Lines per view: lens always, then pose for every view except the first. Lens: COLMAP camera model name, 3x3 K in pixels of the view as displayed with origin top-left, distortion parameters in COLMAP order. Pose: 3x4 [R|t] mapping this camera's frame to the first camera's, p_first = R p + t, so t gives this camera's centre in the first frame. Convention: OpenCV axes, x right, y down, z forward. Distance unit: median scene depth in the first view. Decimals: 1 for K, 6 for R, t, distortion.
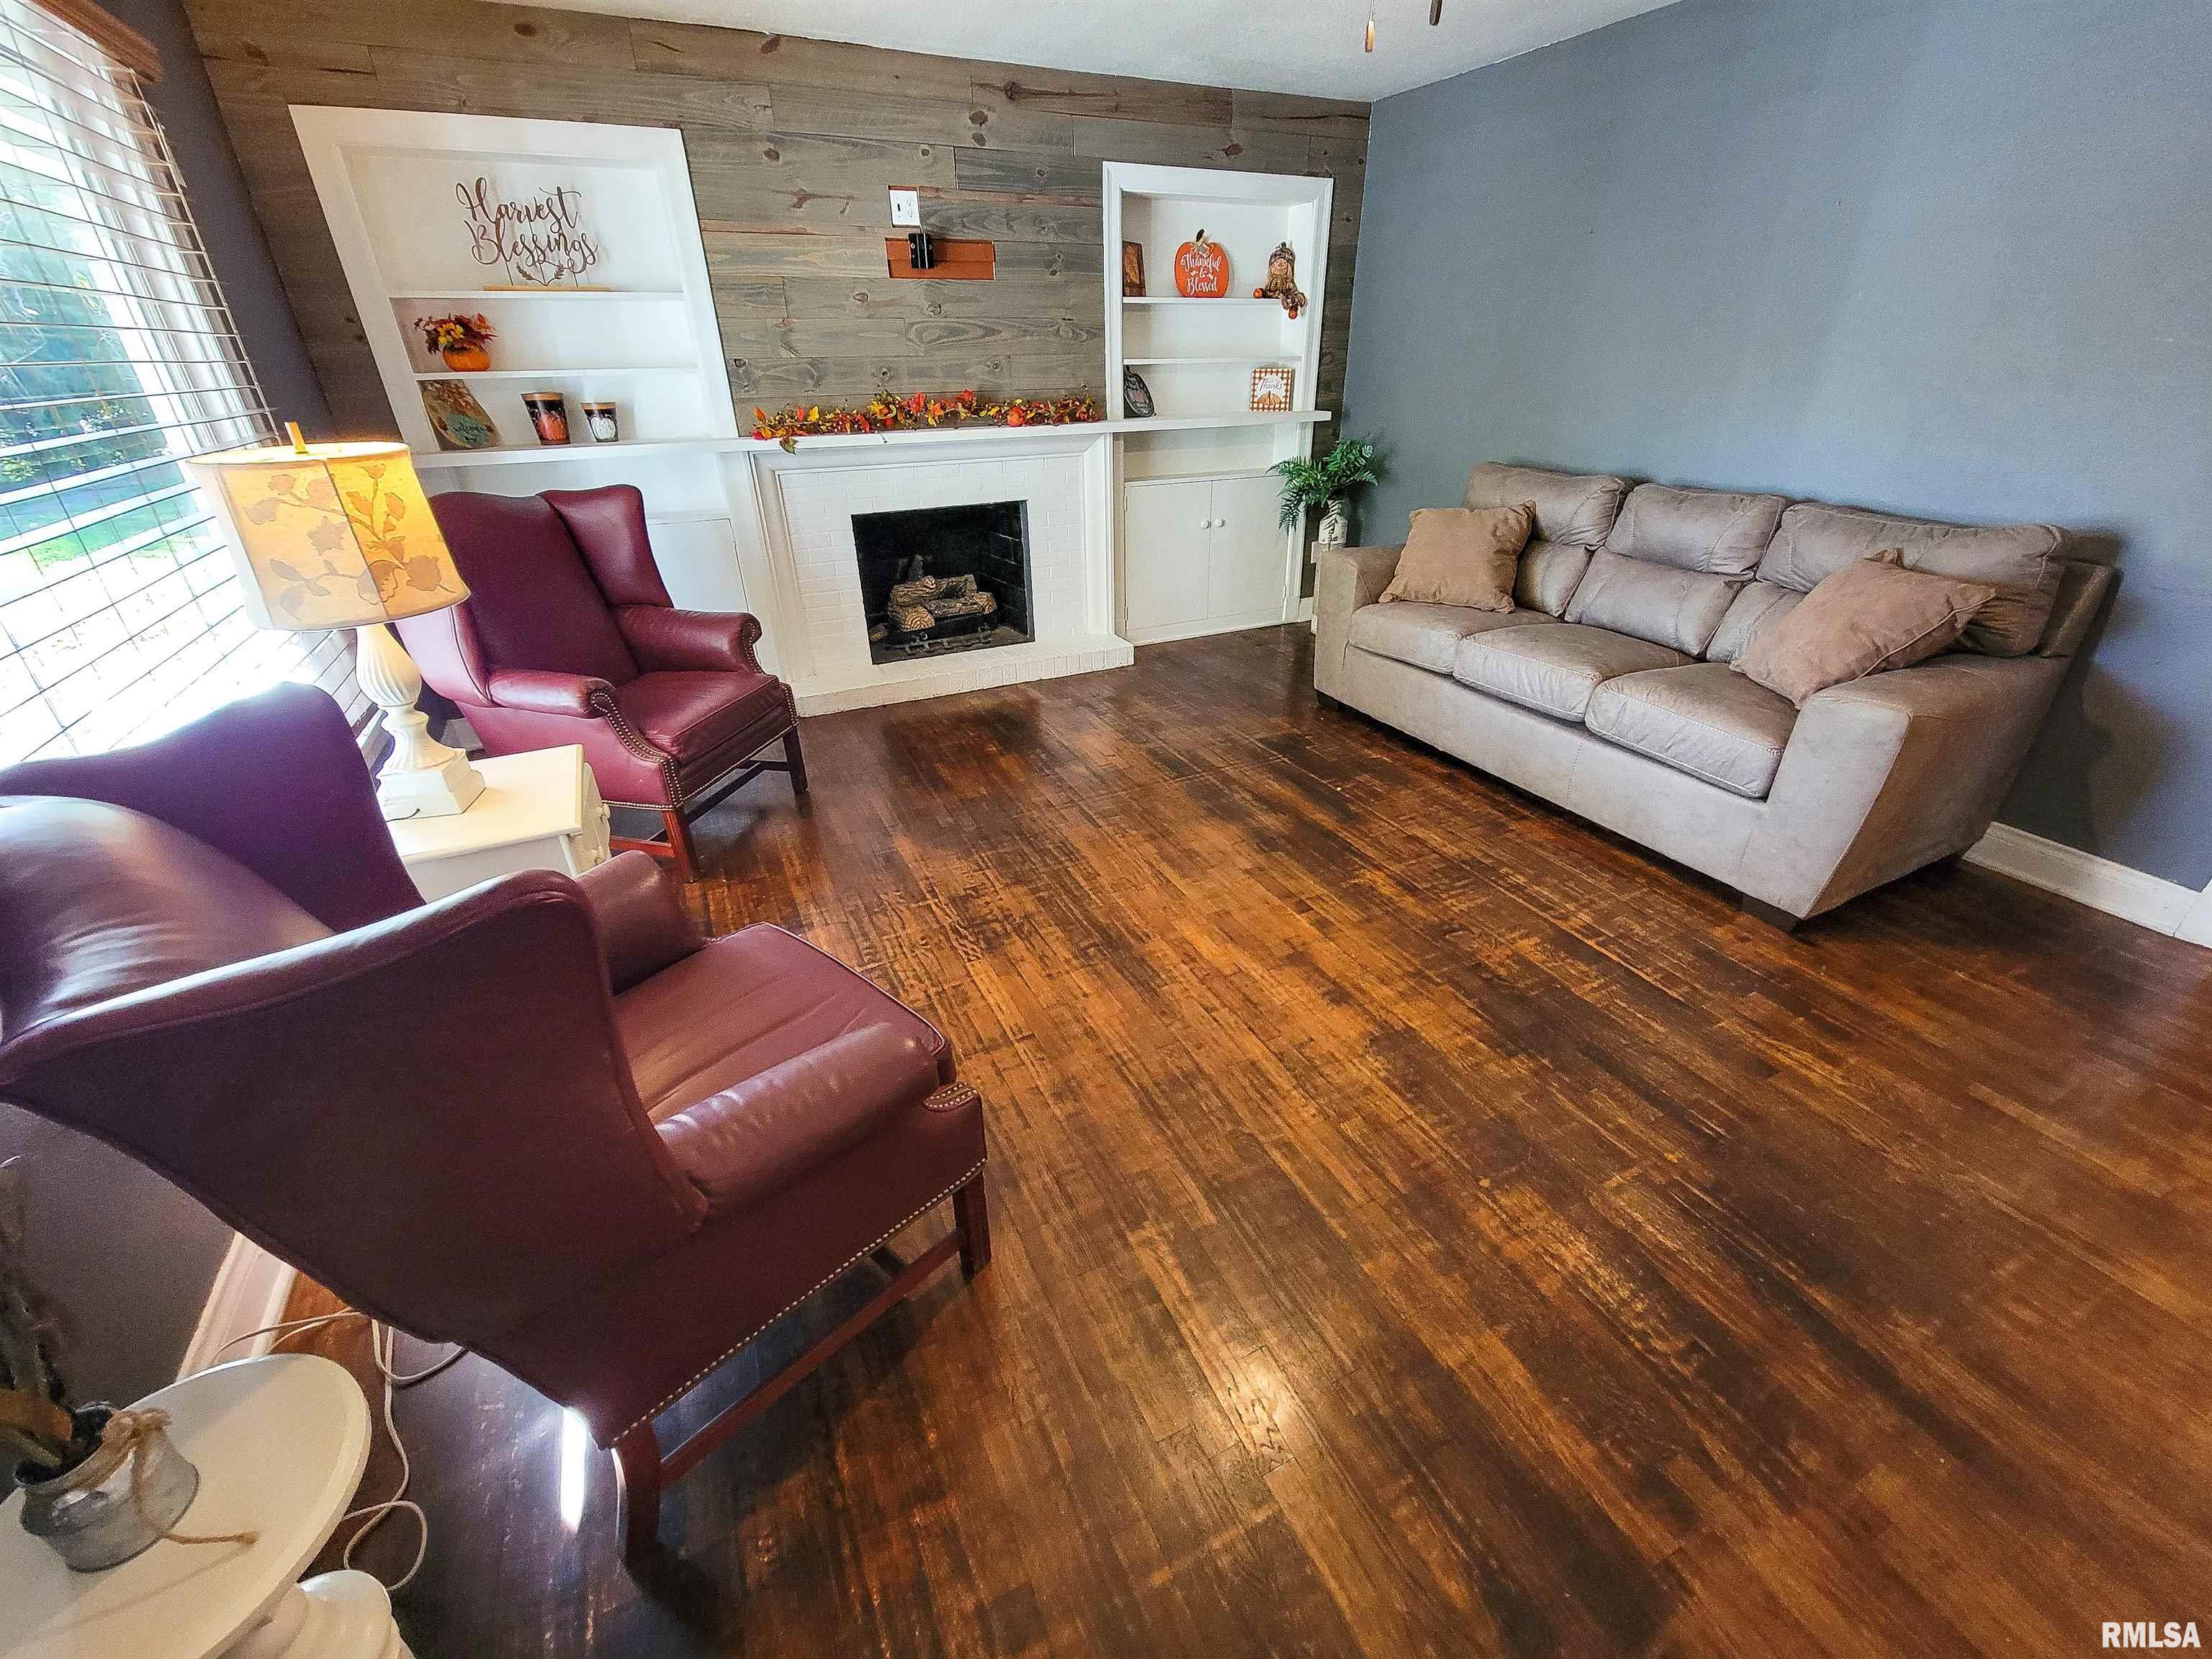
lens RADIAL K [[906.4, 0, 1124.1], [0, 906.4, 838.4], [0, 0, 1]] dist [-0.002275, -0.001305]
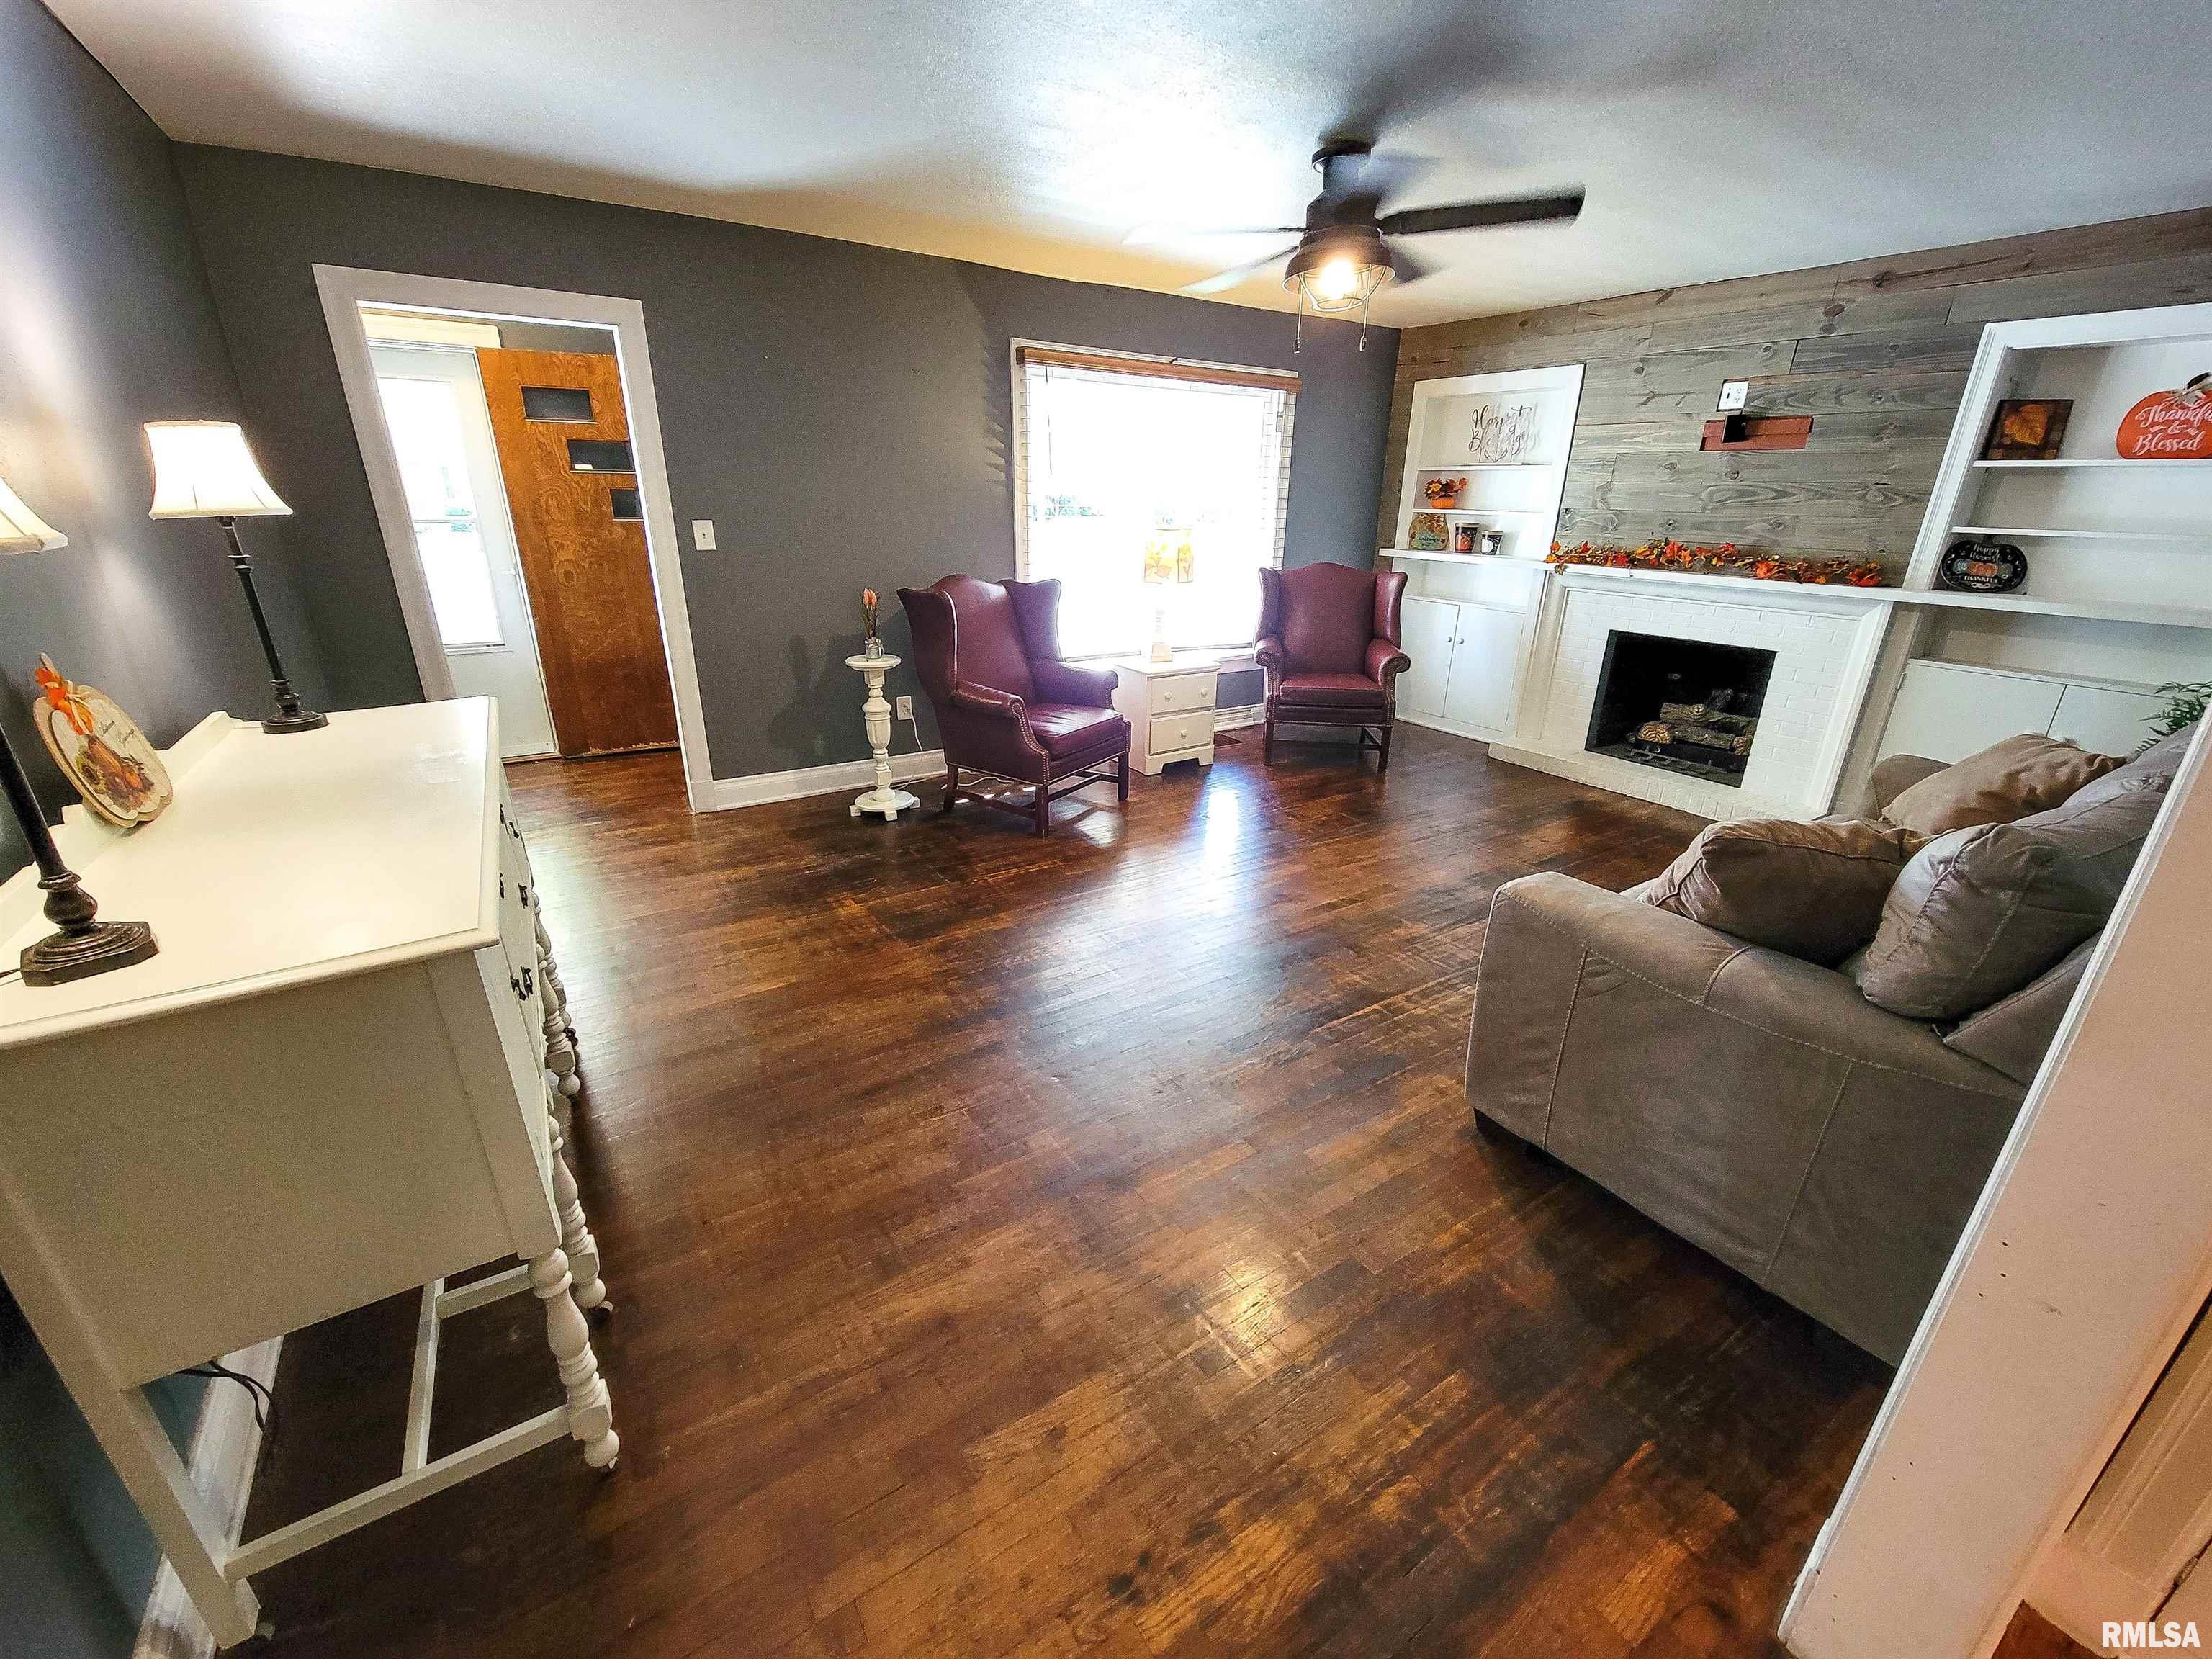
lens RADIAL K [[906.4, 0, 1115.3], [0, 906.4, 843.1], [0, 0, 1]] dist [-0.002275, -0.001305]
pose [[0.112475, 0.373069, -0.920961, 0.919433], [-0.489019, 0.827613, 0.275532, -0.131309], [0.864991, 0.419376, 0.275523, 0.203282]]
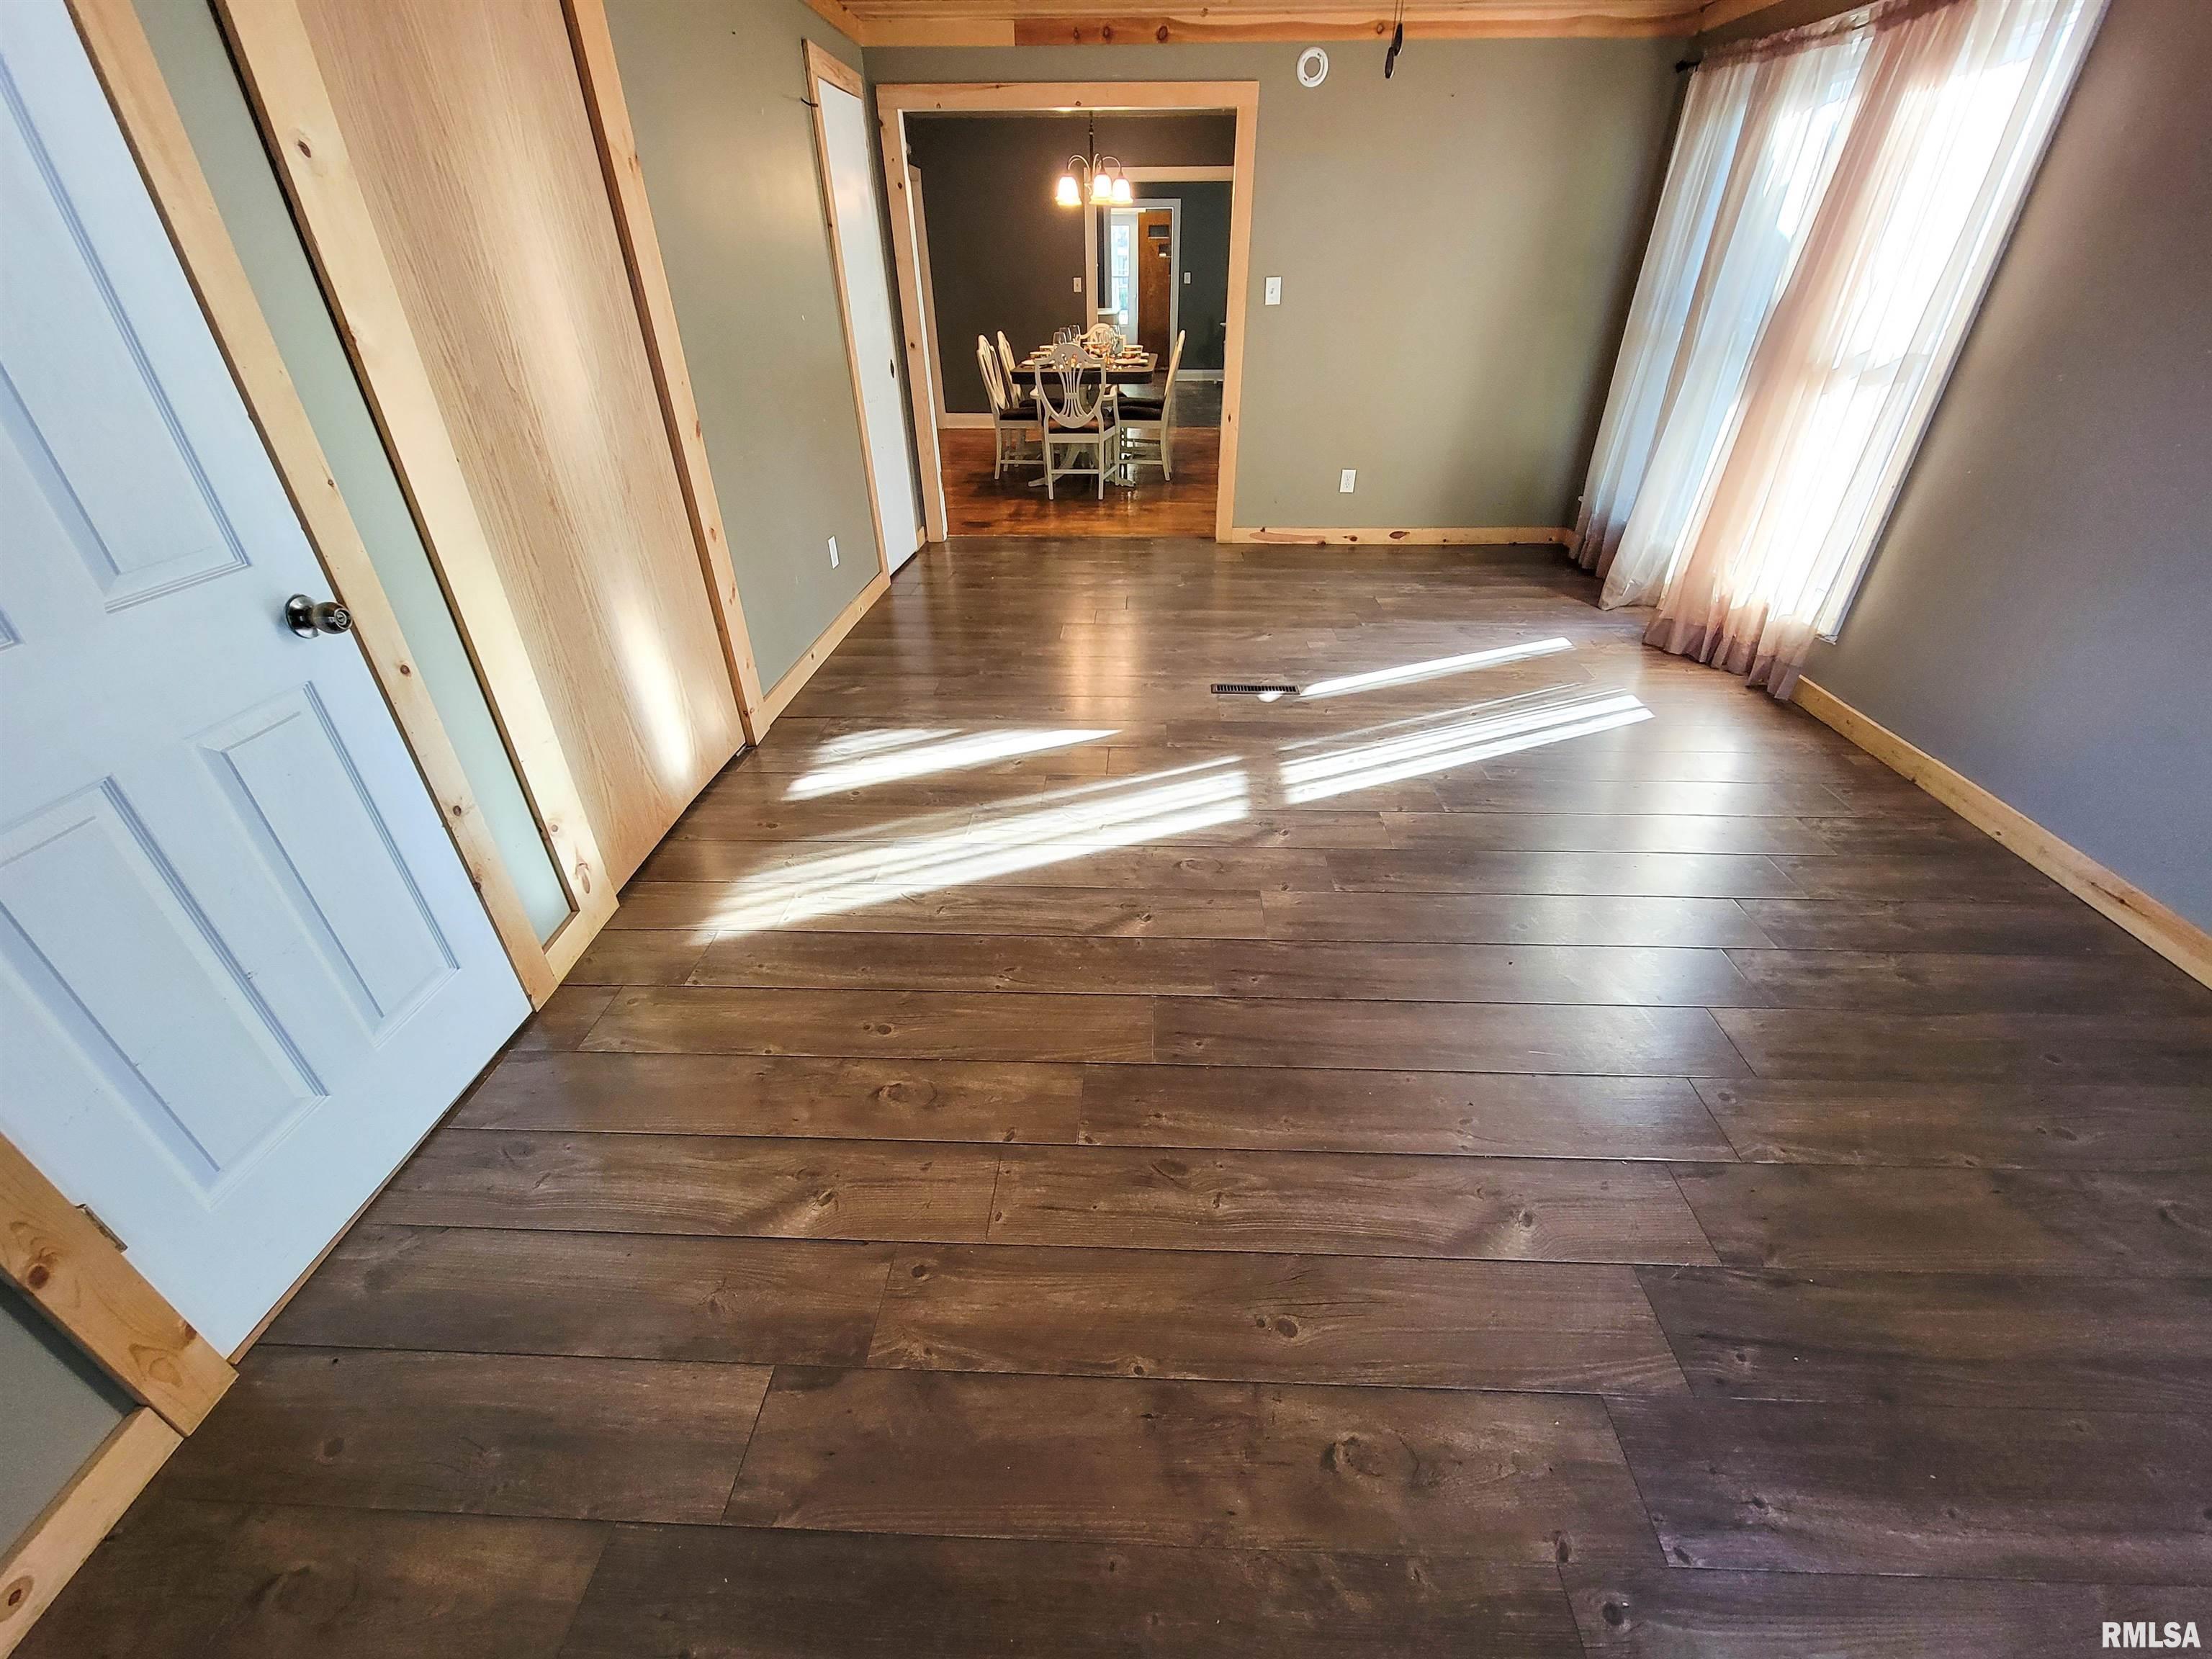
lens RADIAL K [[906.4, 0, 1113.9], [0, 906.4, 845.8], [0, 0, 1]] dist [-0.002275, -0.001305]
pose [[-0.477494, 0.482883, -0.734046, 3.197262], [-0.408590, 0.617577, 0.672052, -0.706351], [0.777852, 0.620824, -0.097588, 1.278926]]
